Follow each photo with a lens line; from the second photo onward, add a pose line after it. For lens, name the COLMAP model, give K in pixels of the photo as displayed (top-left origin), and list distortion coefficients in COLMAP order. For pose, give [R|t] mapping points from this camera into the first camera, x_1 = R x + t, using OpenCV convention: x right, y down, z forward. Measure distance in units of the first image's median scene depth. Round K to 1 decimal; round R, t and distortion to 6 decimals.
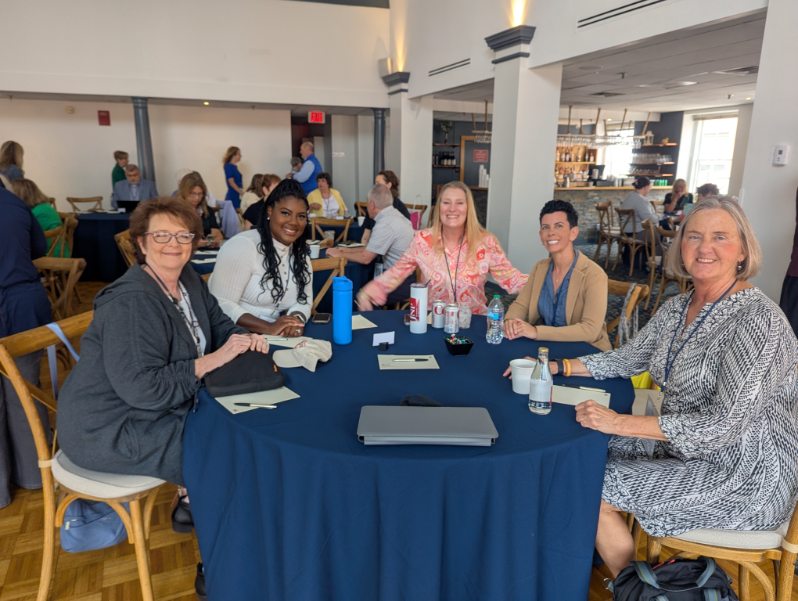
lens RADIAL K [[568.6, 0, 399.0], [0, 568.6, 300.5], [0, 0, 1]] dist [0.027394, -0.026451]
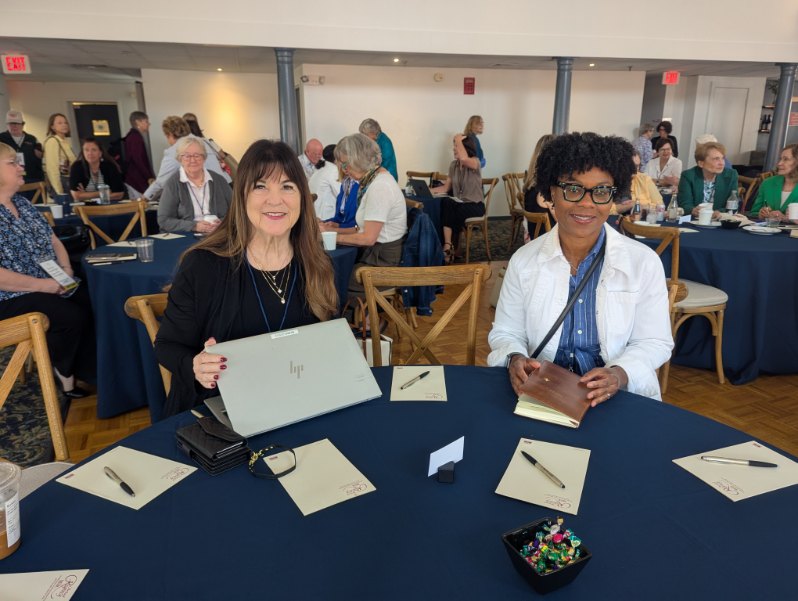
lens RADIAL K [[568.6, 0, 399.0], [0, 568.6, 300.5], [0, 0, 1]] dist [0.027394, -0.026451]
pose [[0.998049, -0.006446, -0.062103, -0.574544], [0.009118, 0.999040, 0.042846, -0.015778], [0.061767, -0.043329, 0.997150, 0.067124]]
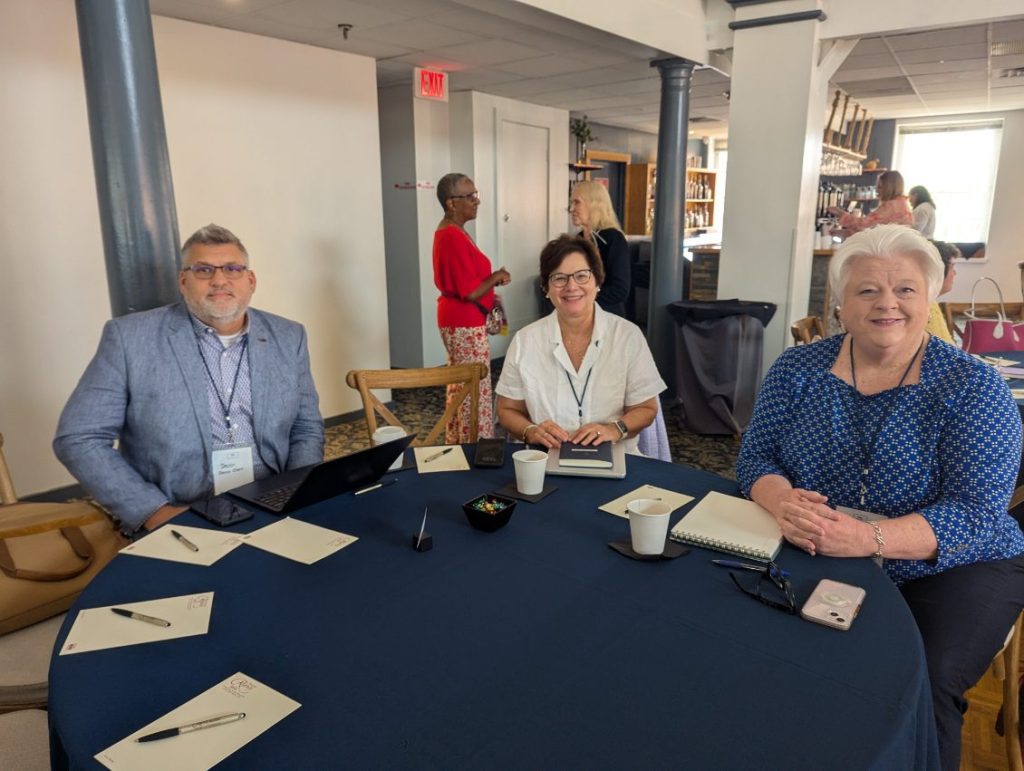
lens RADIAL K [[729.6, 0, 512.0], [0, 729.6, 385.5], [0, 0, 1]] dist [0.027394, -0.026451]
pose [[0.837143, -0.143491, 0.527827, -0.427776], [0.140409, 0.989016, 0.046174, -0.152928], [-0.528655, 0.035457, 0.848096, 0.626277]]
